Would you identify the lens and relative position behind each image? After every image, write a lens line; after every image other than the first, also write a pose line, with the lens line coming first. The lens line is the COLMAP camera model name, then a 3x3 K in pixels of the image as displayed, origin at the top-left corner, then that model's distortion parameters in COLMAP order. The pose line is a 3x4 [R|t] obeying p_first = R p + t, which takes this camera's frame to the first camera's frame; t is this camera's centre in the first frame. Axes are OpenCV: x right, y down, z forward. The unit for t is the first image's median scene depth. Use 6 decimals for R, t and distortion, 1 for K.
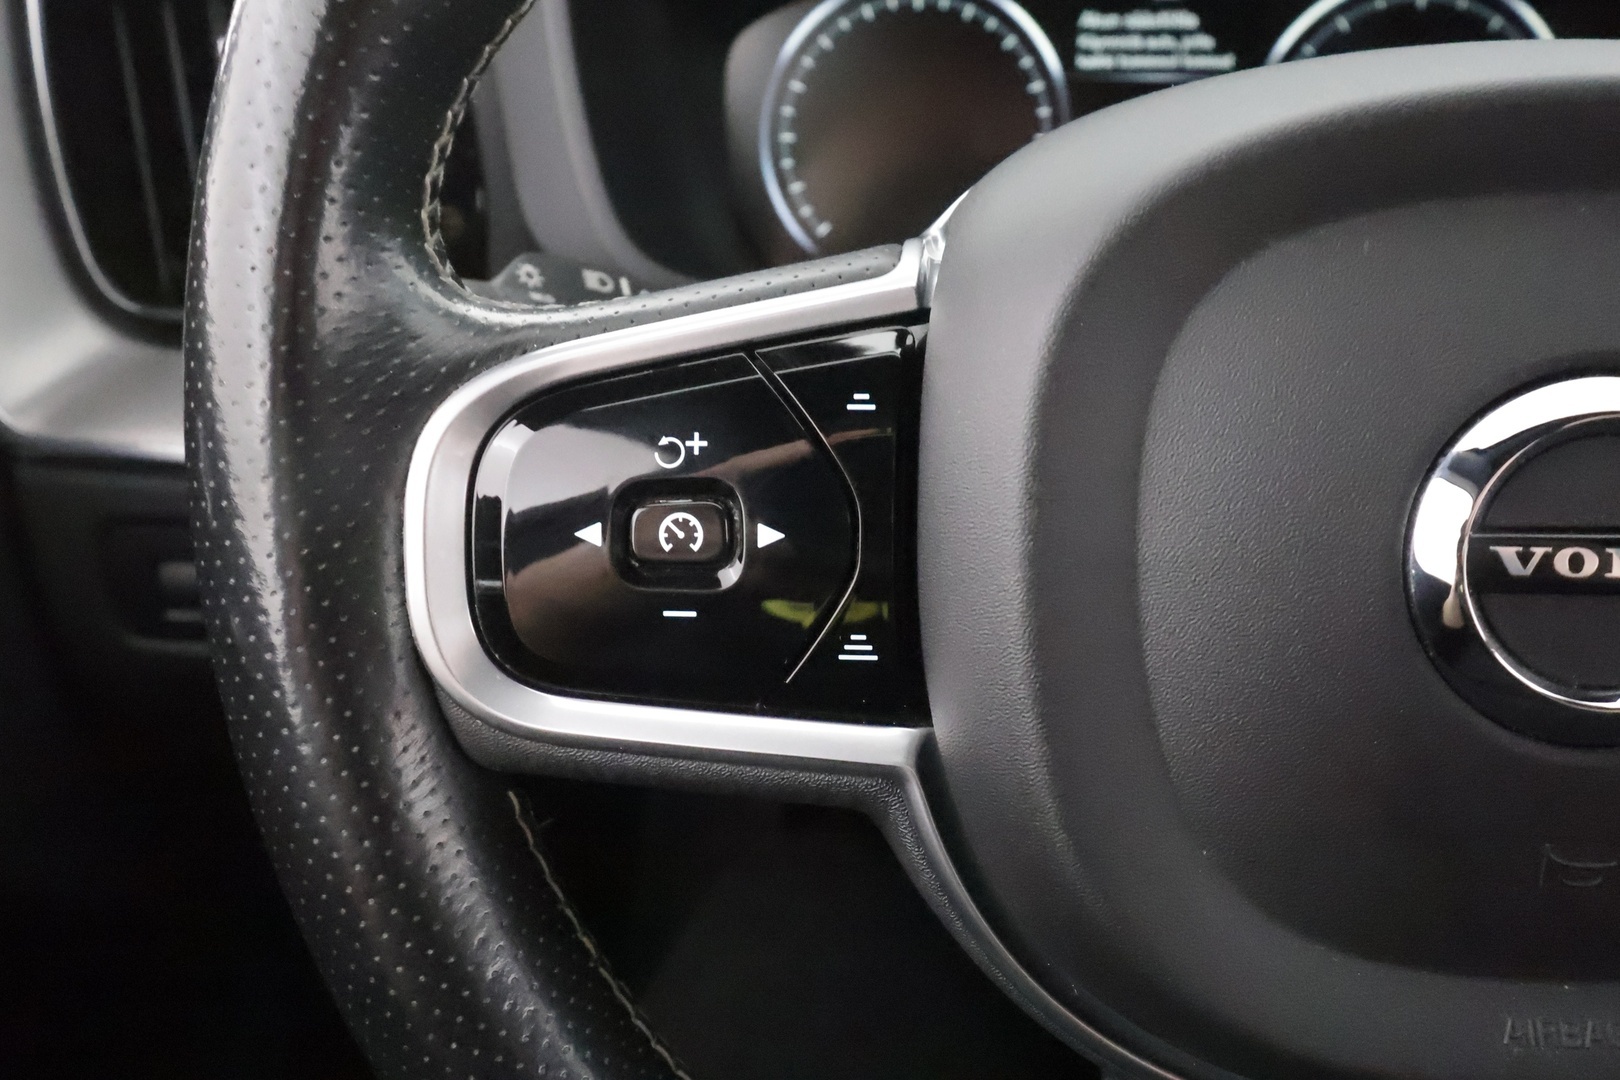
lens RADIAL K [[1316.4, 0, 812.3], [0, 1316.4, 537.6], [0, 0, 1]] dist [-0.003982, -0.001119]
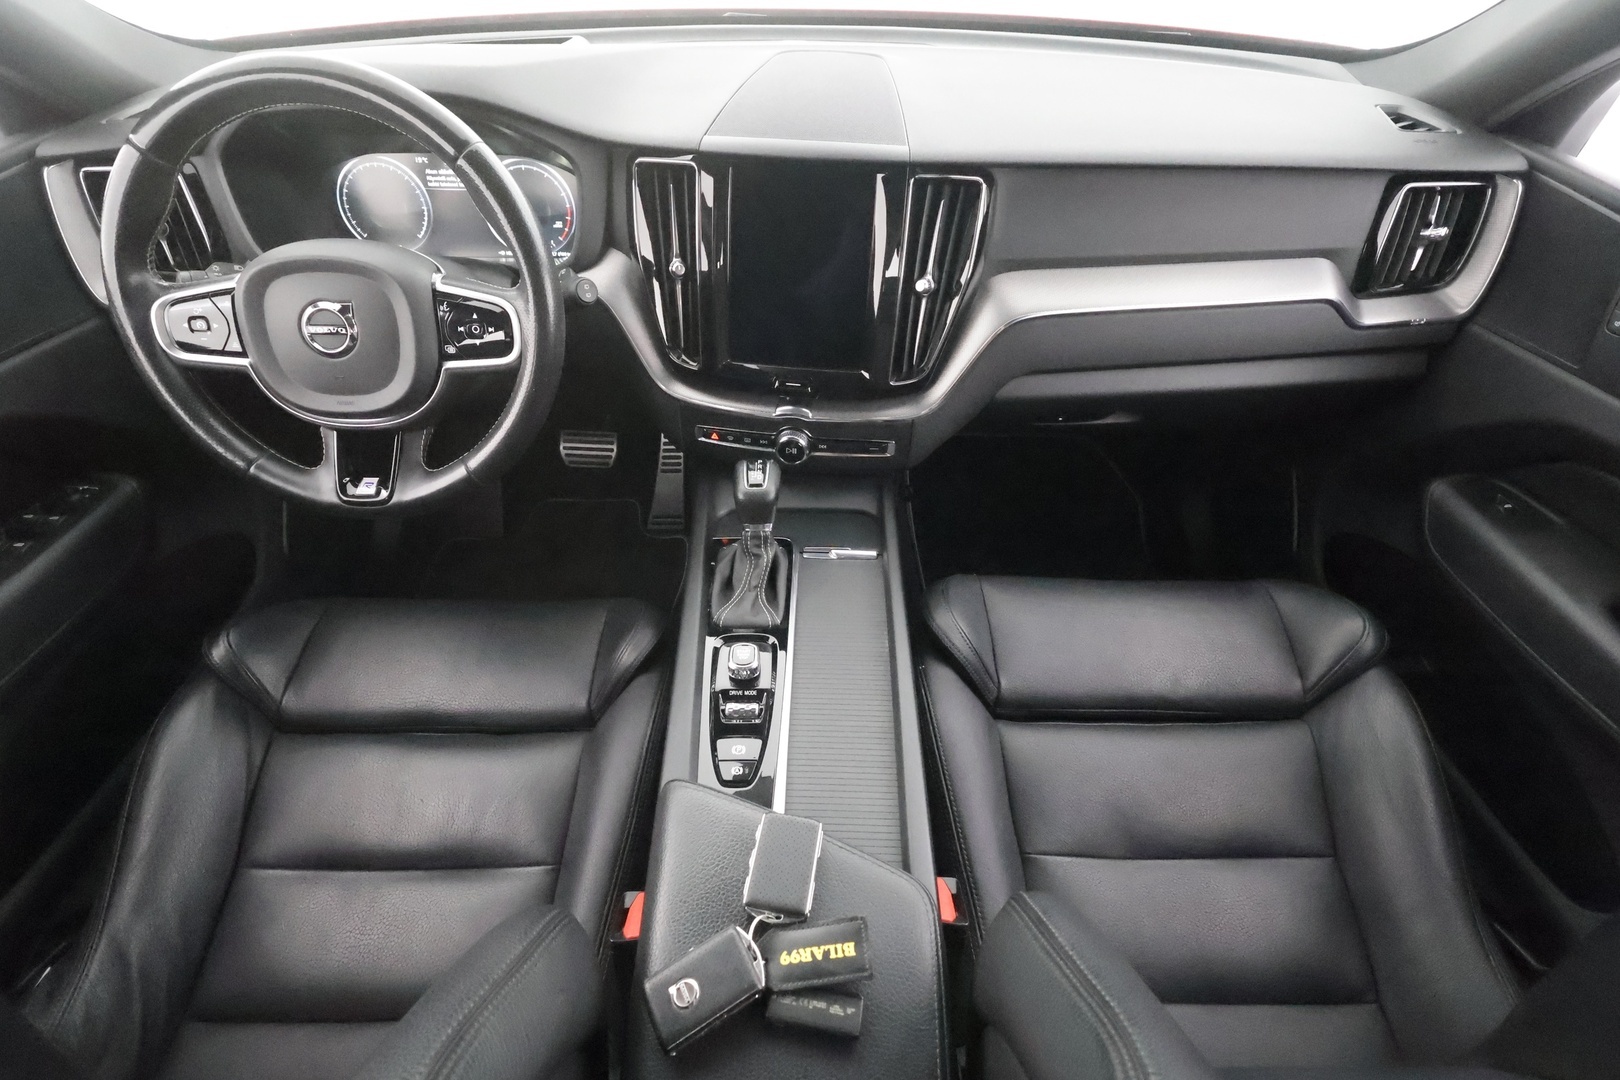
lens RADIAL K [[779.8, 0, 853.4], [0, 779.8, 554.0], [0, 0, 1]] dist [-0.001781, 0.001868]
pose [[0.996751, -0.016010, 0.078938, 2.593073], [-0.006117, 0.962167, 0.272393, 0.013137], [-0.080312, -0.271991, 0.958943, -2.978576]]
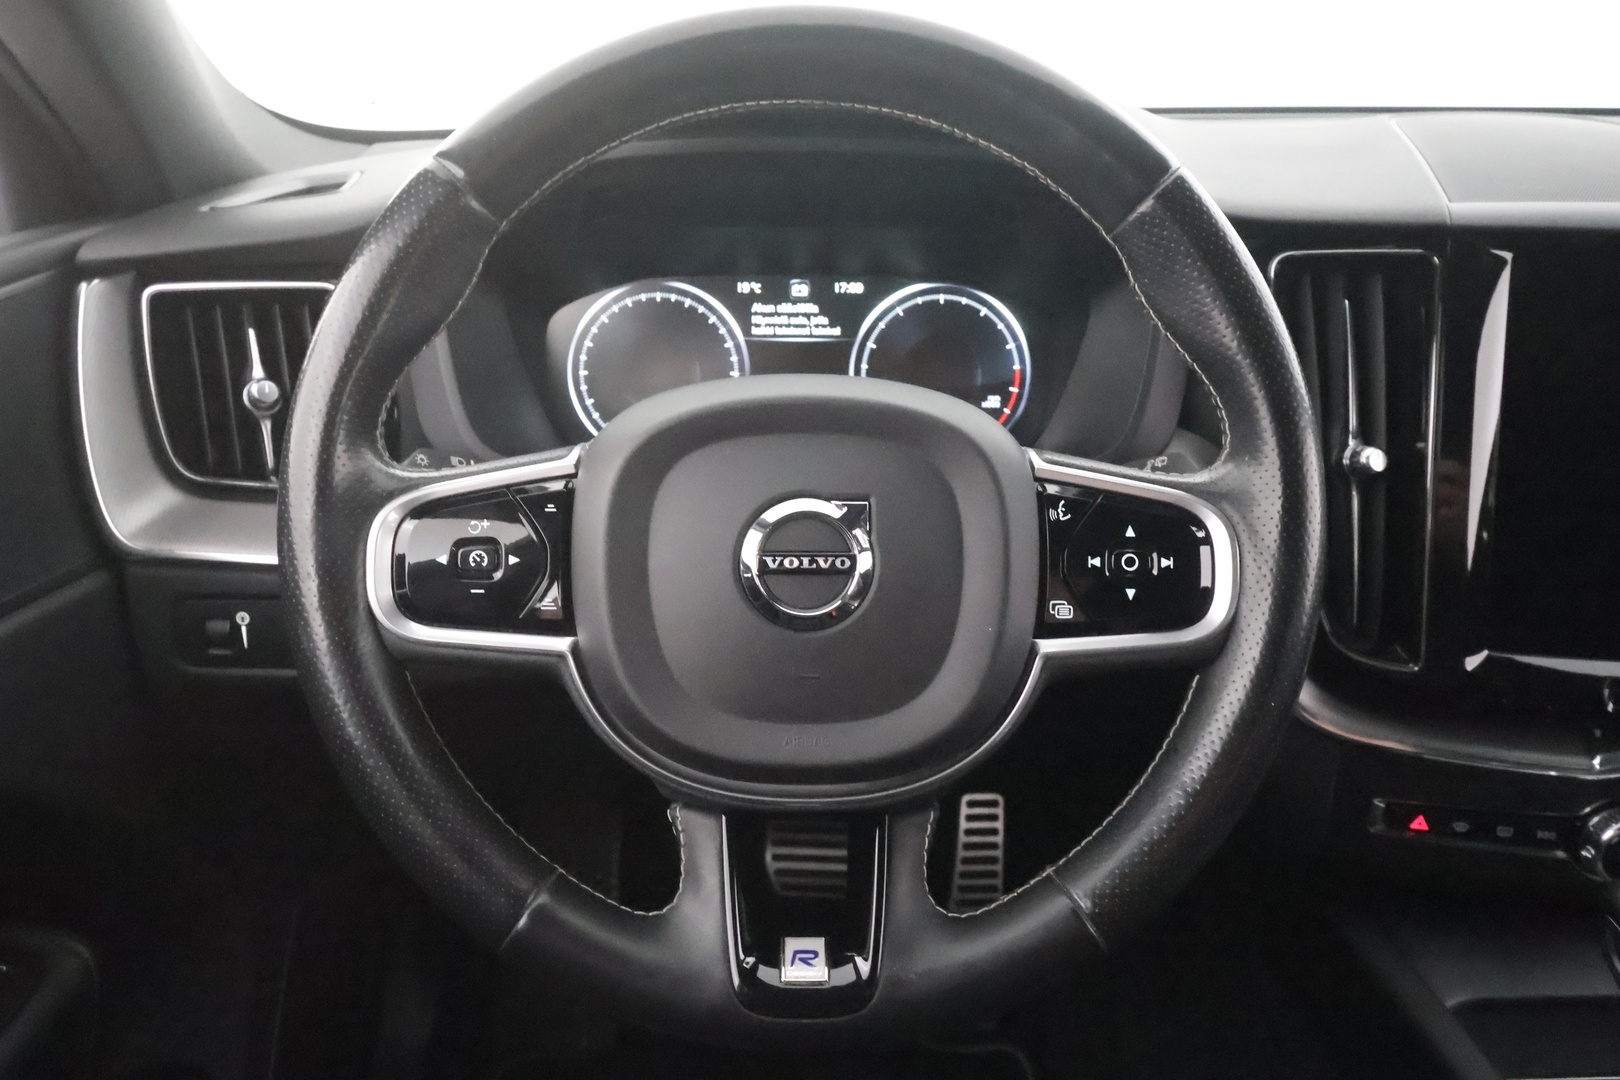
lens RADIAL K [[1241.5, 0, 814.2], [0, 1241.5, 544.2], [0, 0, 1]] dist [0.004274, -0.009279]
pose [[0.996750, 0.003263, 0.080488, 0.348721], [0.005219, 0.994464, -0.104947, 0.220158], [-0.080385, 0.105026, 0.991215, -1.413895]]
